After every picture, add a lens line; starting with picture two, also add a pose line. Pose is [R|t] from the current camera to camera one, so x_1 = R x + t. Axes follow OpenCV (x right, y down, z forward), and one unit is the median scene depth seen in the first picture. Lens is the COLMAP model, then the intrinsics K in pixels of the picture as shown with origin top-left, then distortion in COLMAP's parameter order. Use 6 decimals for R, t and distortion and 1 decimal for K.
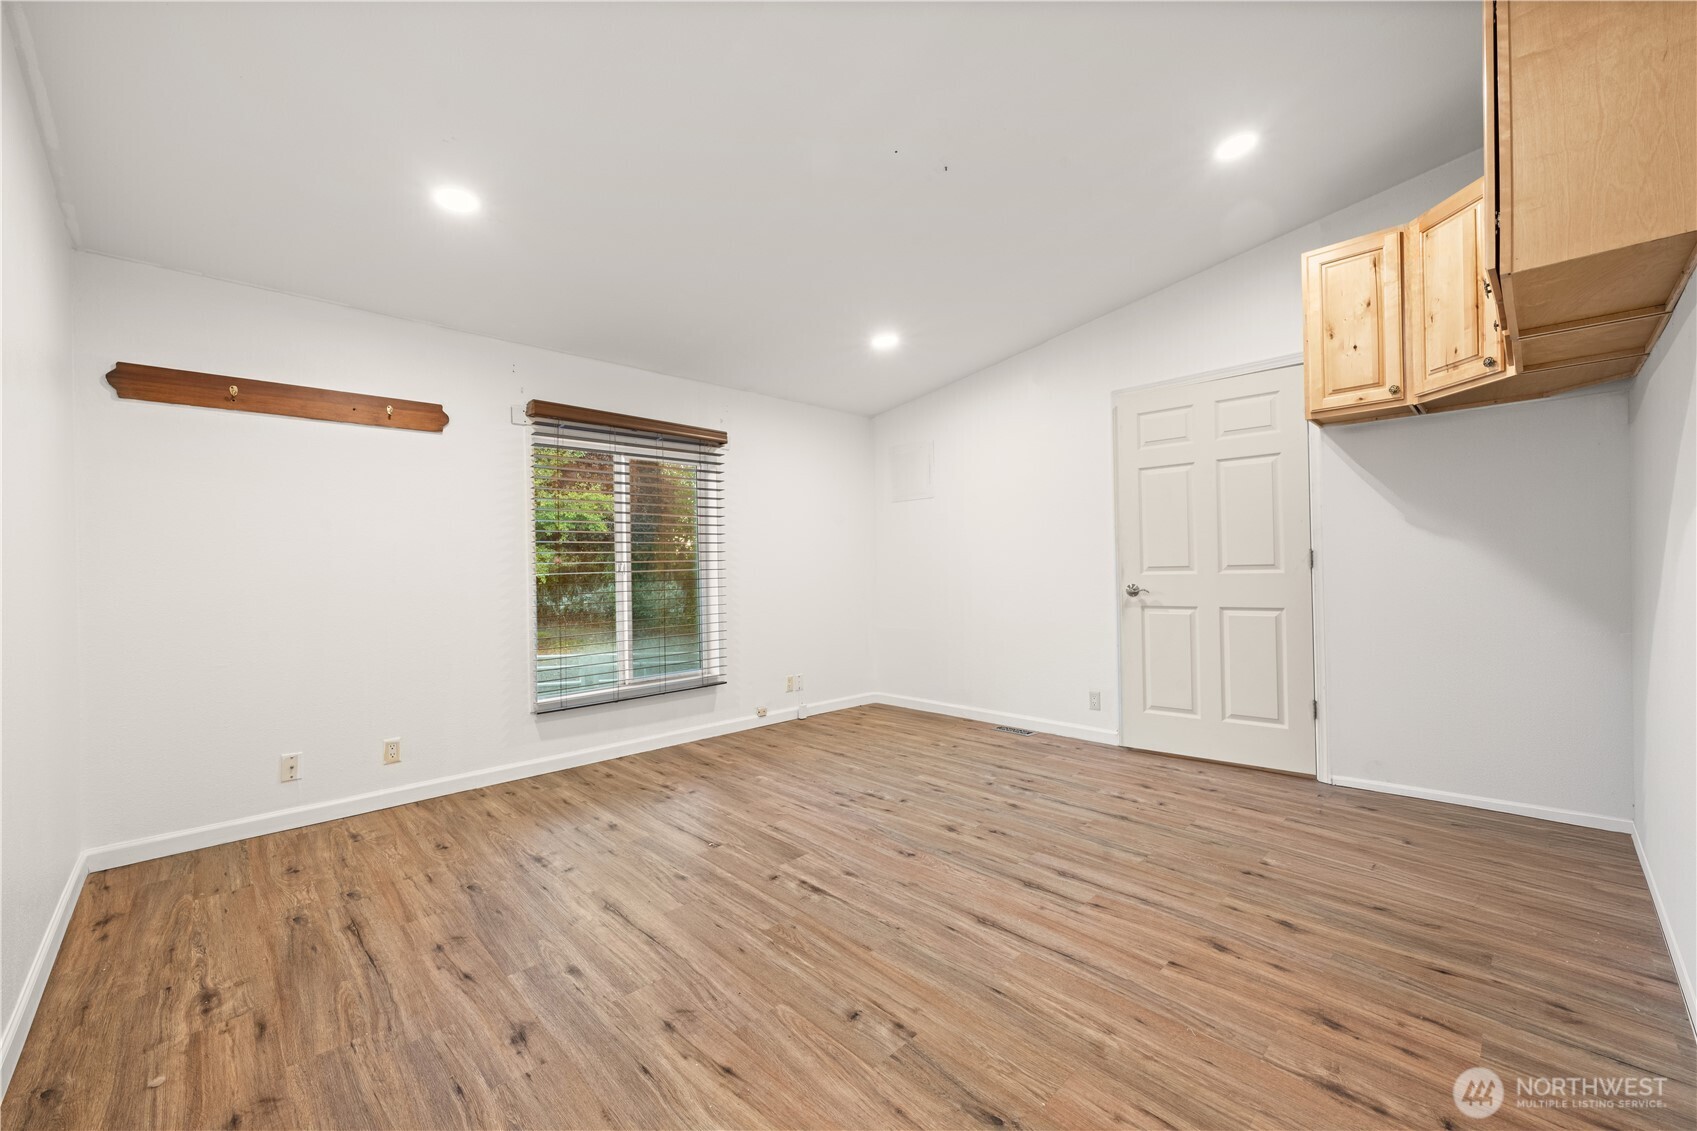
lens RADIAL K [[655.2, 0, 844.5], [0, 655.2, 568.9], [0, 0, 1]] dist [0.025997, 0.000115]
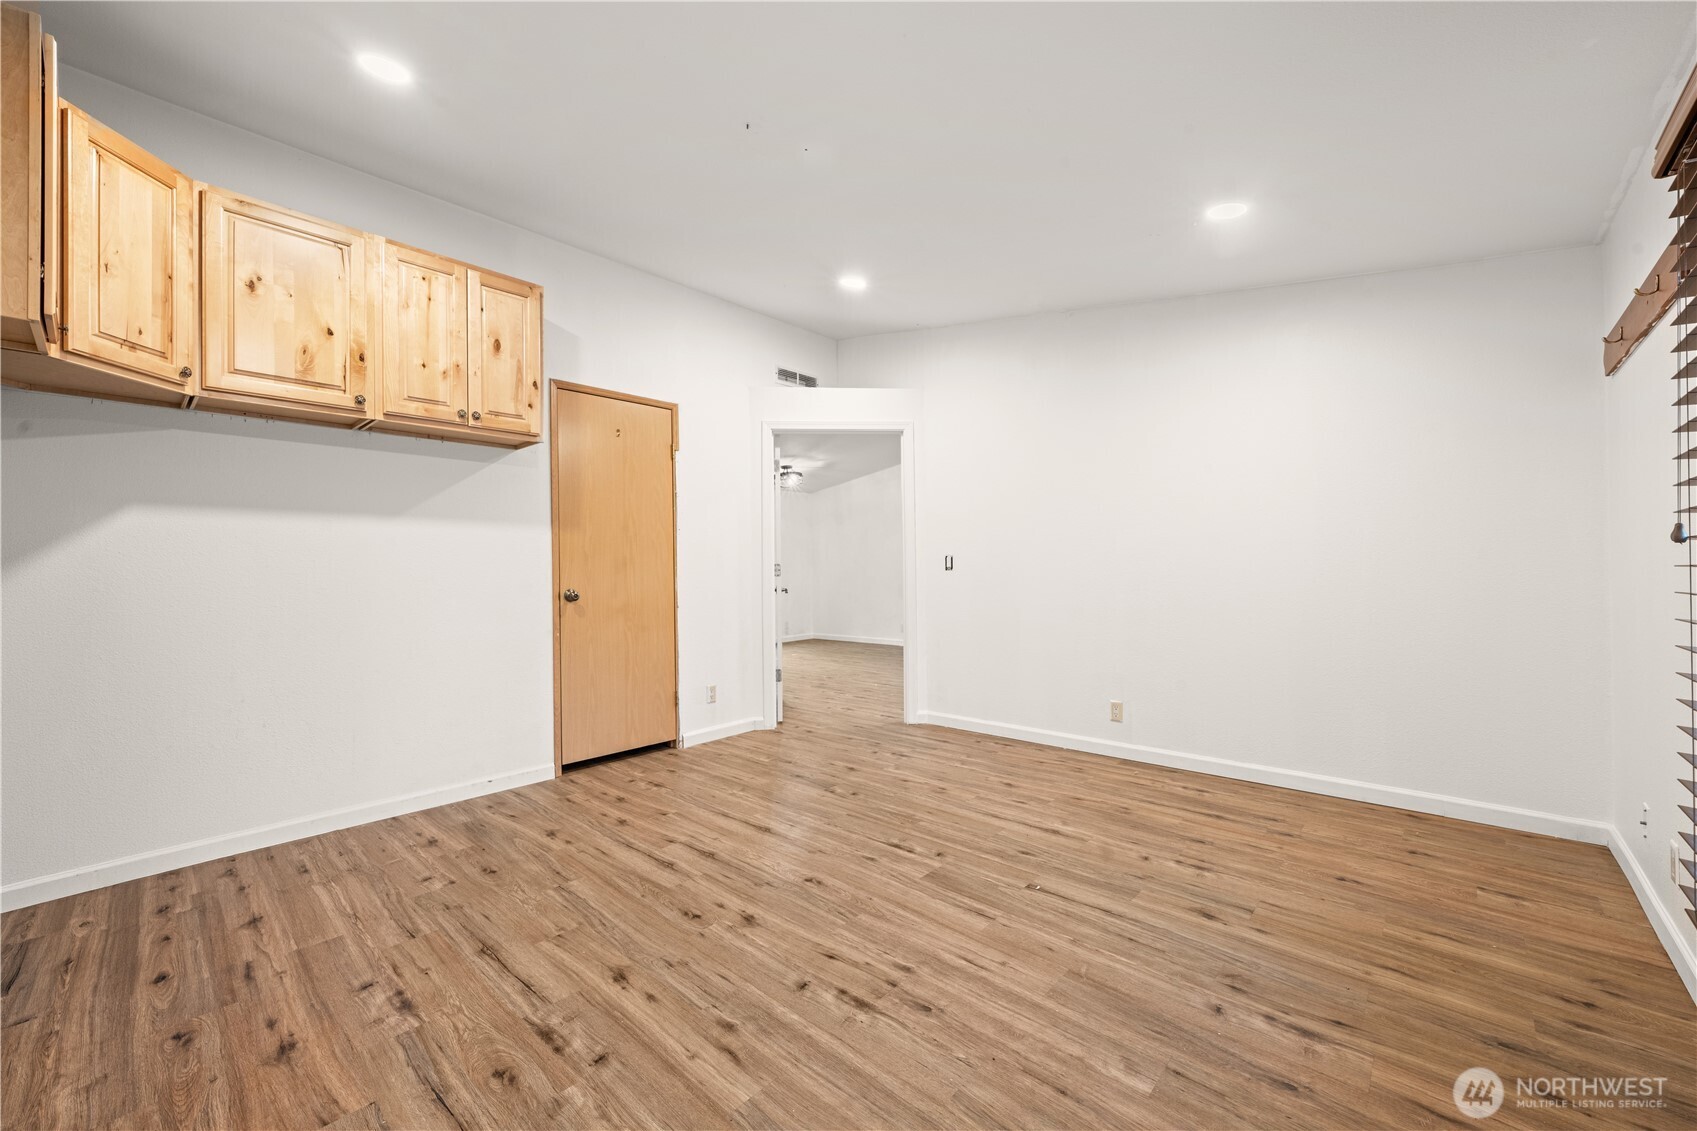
lens RADIAL K [[655.2, 0, 844.5], [0, 655.2, 568.9], [0, 0, 1]] dist [0.025997, 0.000115]
pose [[-0.997570, 0.027143, -0.064164, 0.098962], [0.026970, 0.999630, 0.003564, -0.008532], [0.064237, 0.001825, -0.997933, 1.936512]]
